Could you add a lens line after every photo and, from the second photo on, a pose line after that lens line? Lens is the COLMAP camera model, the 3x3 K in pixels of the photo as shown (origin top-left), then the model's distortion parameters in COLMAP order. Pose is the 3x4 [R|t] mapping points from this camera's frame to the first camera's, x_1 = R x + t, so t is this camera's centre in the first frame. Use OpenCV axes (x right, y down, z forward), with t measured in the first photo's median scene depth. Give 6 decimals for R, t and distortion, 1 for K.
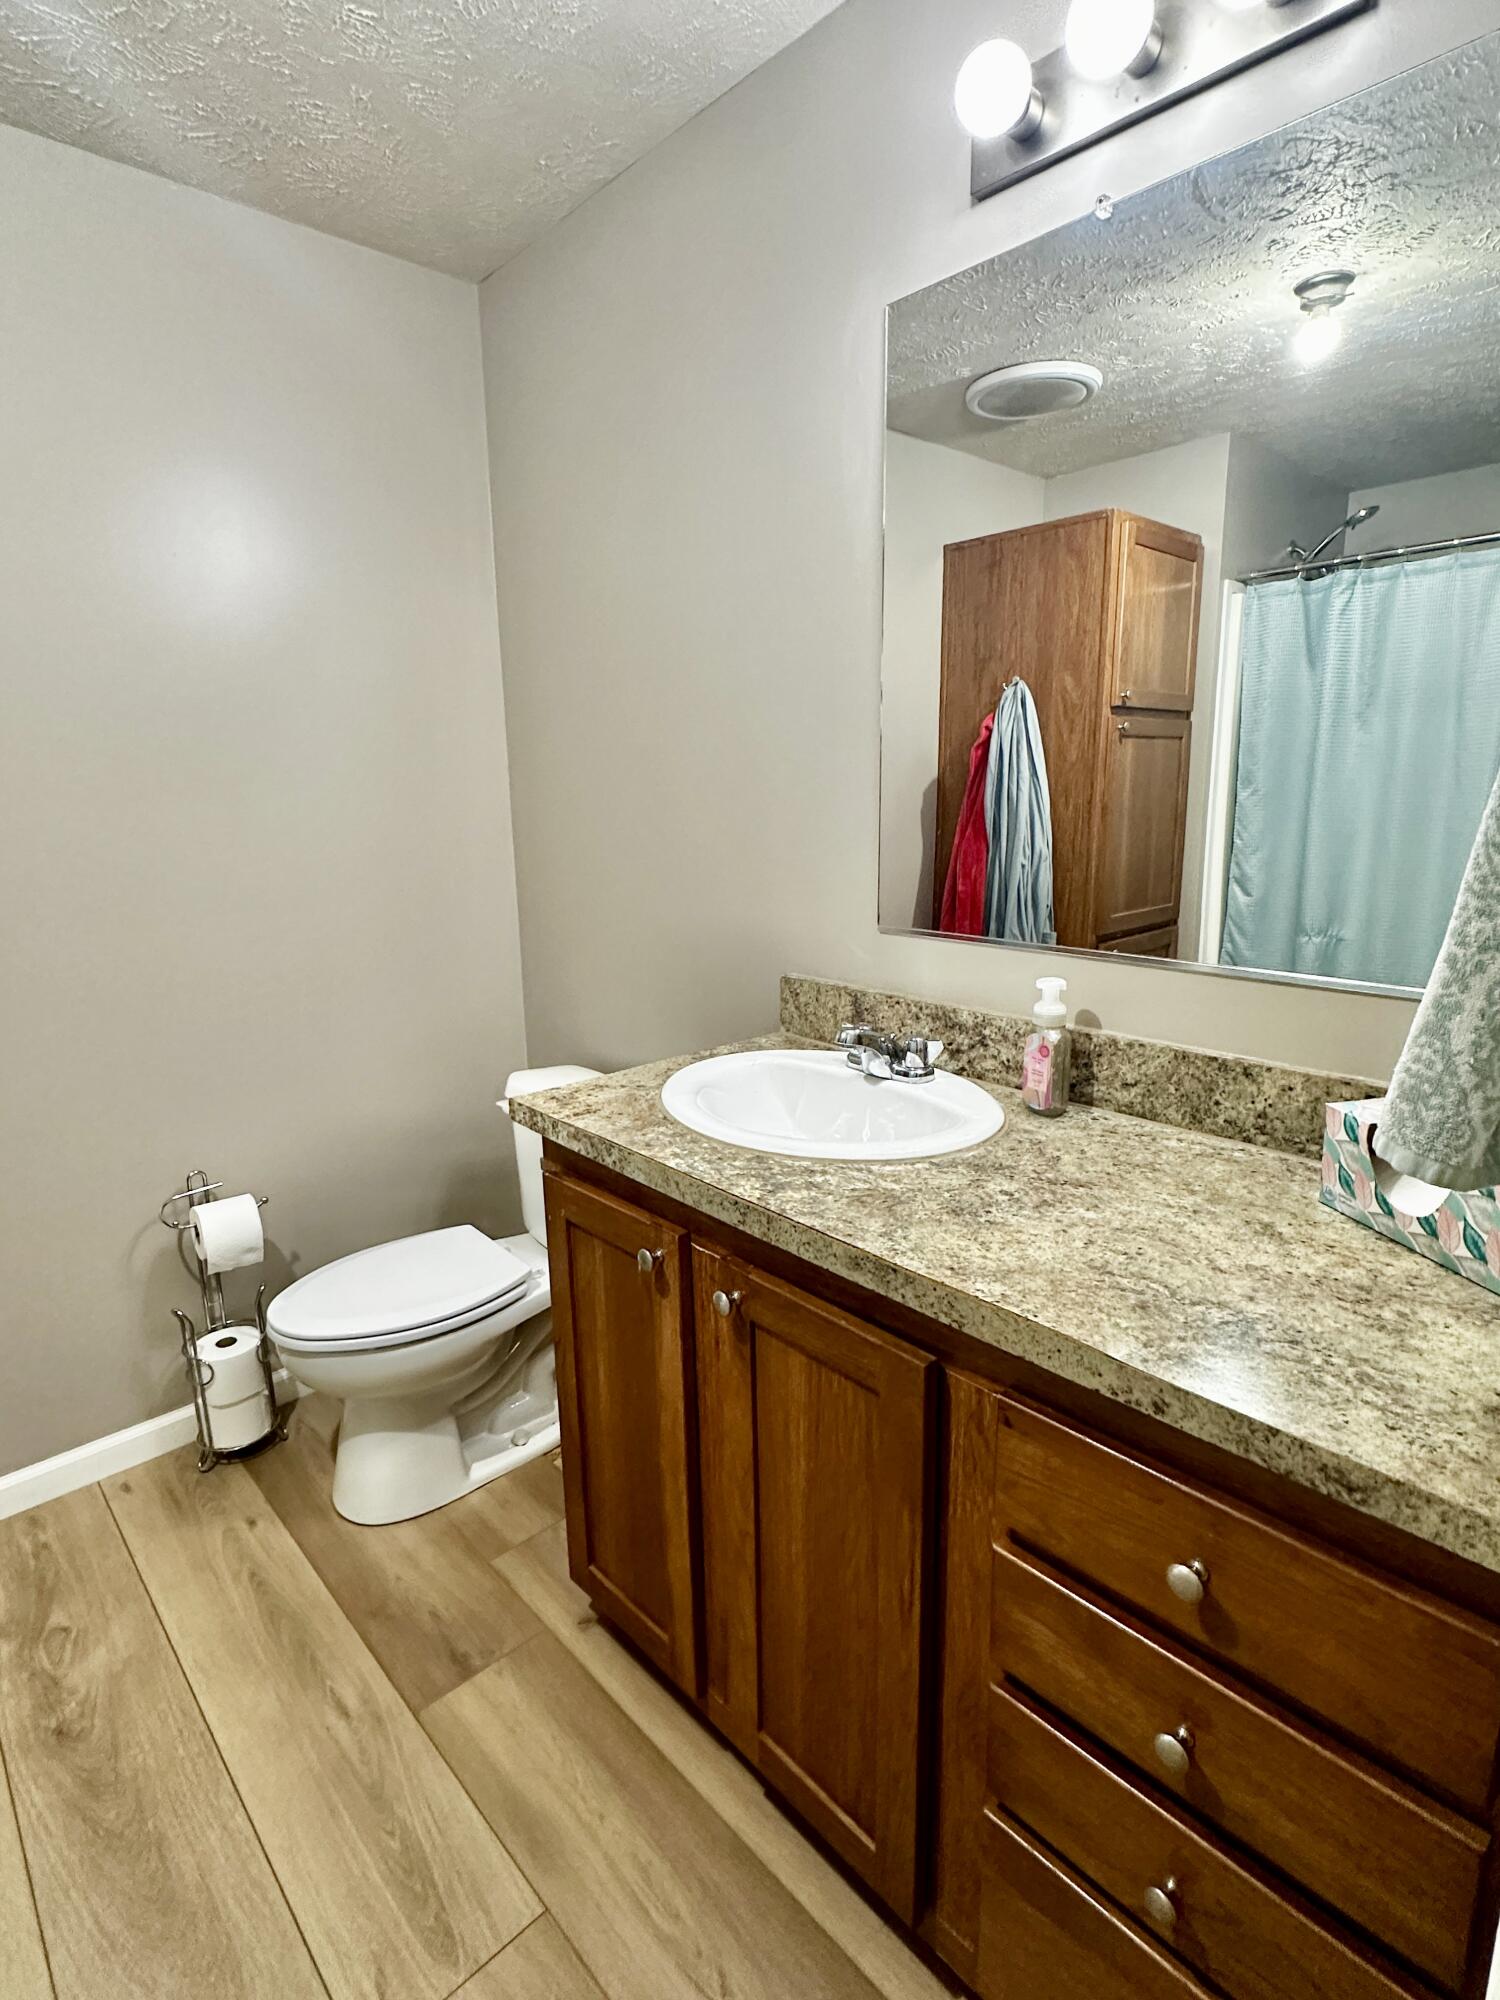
lens RADIAL K [[973.8, 0, 732.9], [0, 973.8, 999.4], [0, 0, 1]] dist [-0.001043, -0.000409]
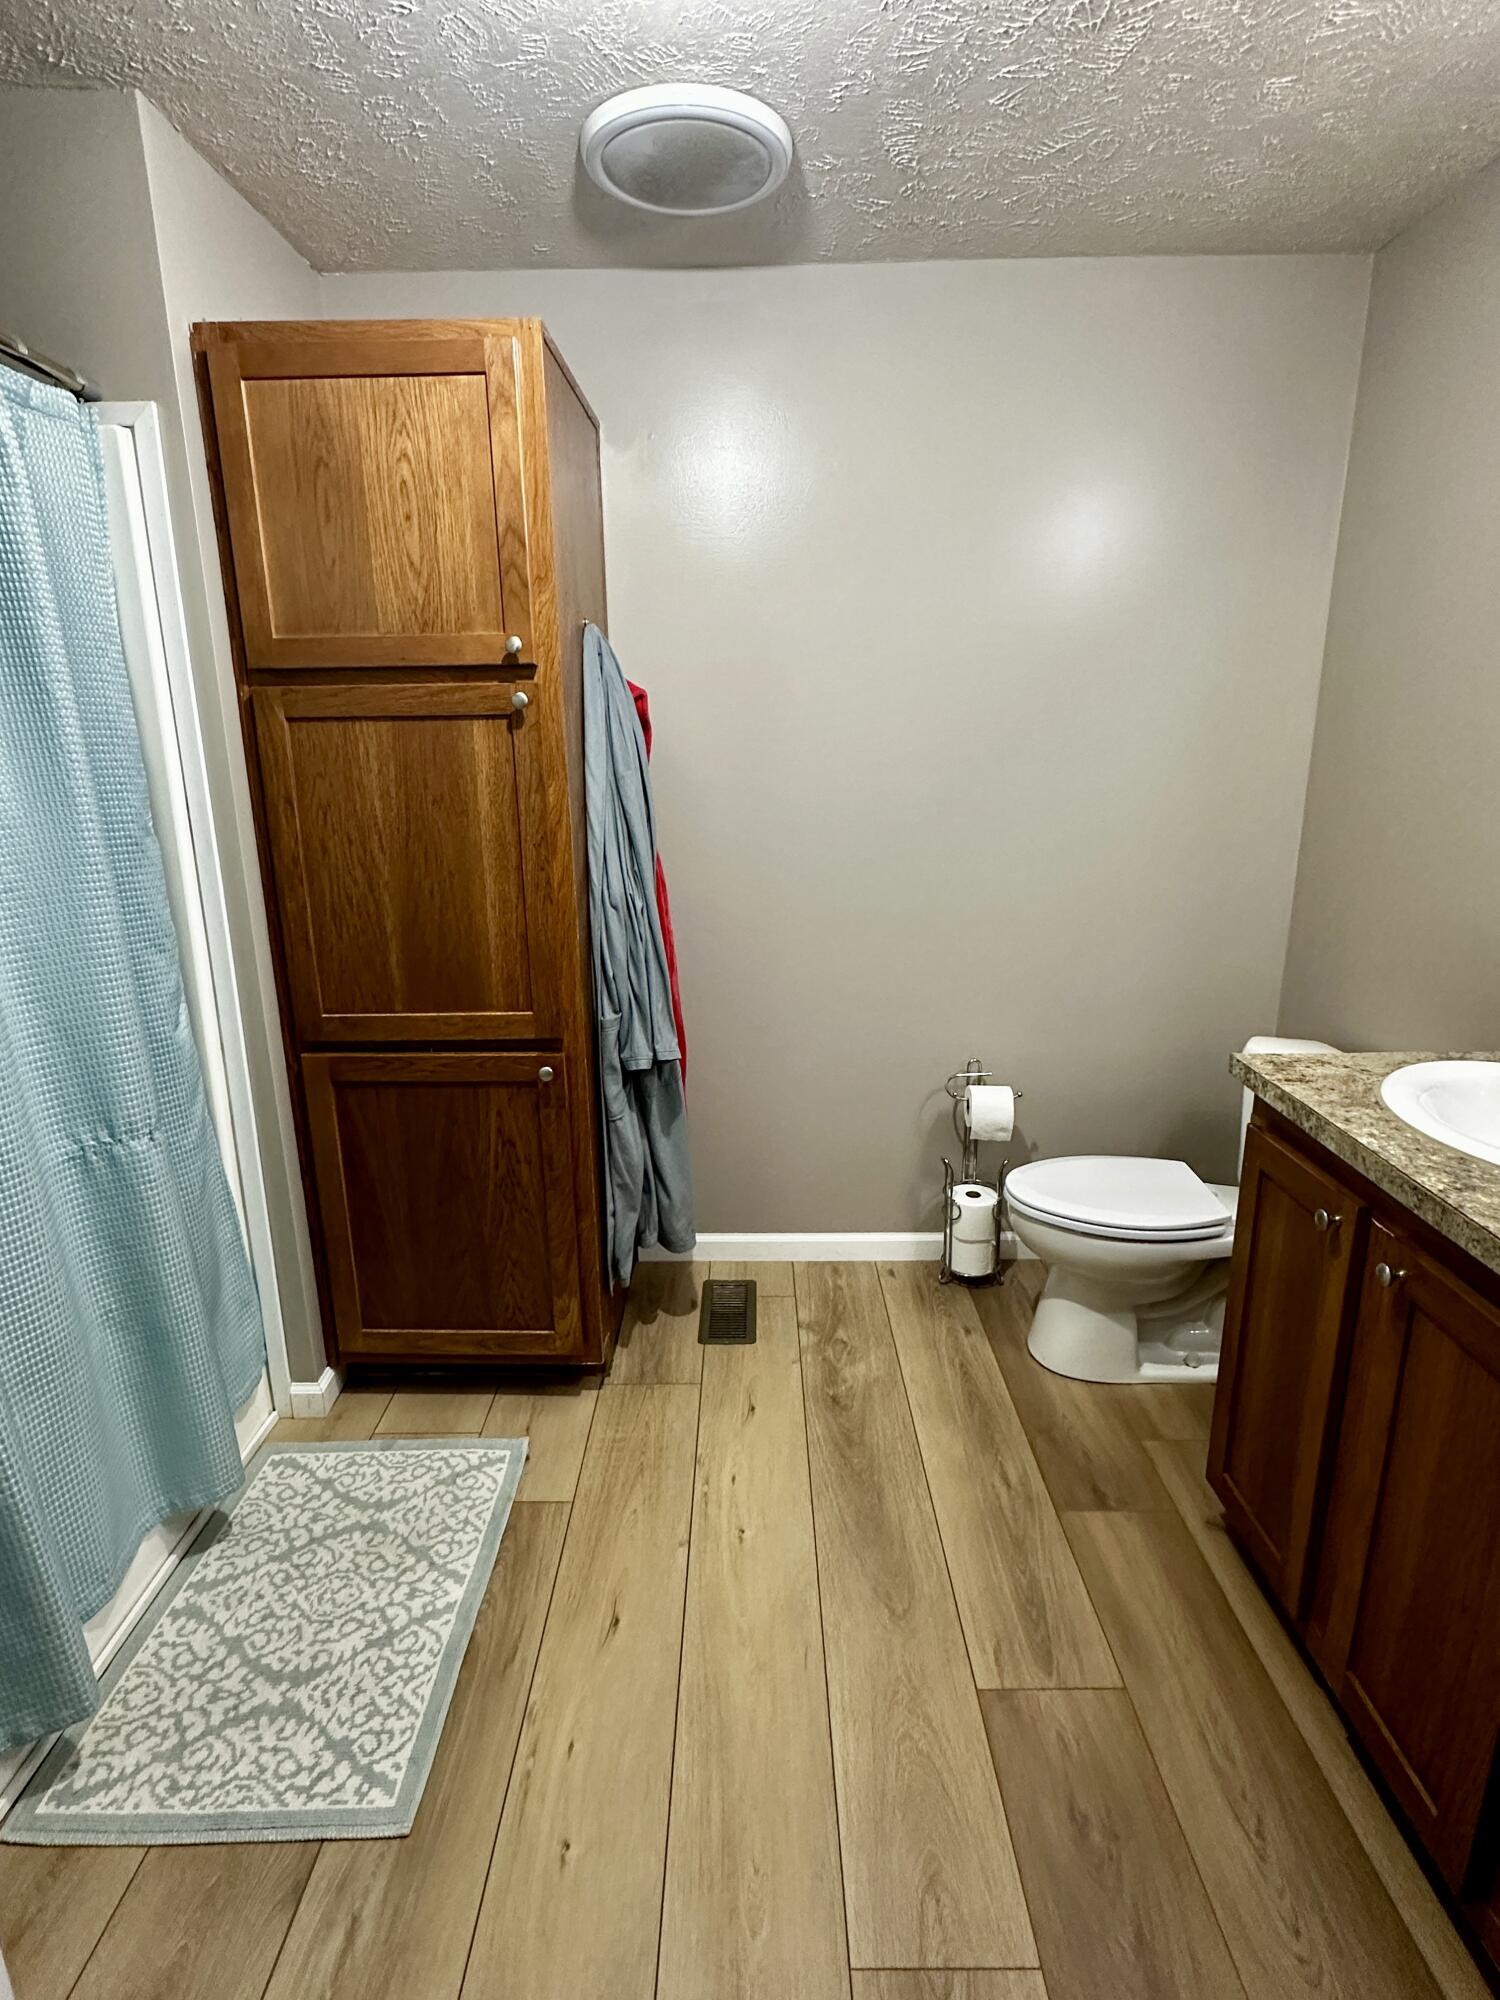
lens RADIAL K [[973.8, 0, 746.3], [0, 973.8, 995.9], [0, 0, 1]] dist [-0.001043, -0.000409]
pose [[0.720814, 0.181581, -0.668921, 0.103409], [-0.142078, 0.983290, 0.113818, -0.013113], [0.678410, 0.012997, 0.734568, -0.206521]]
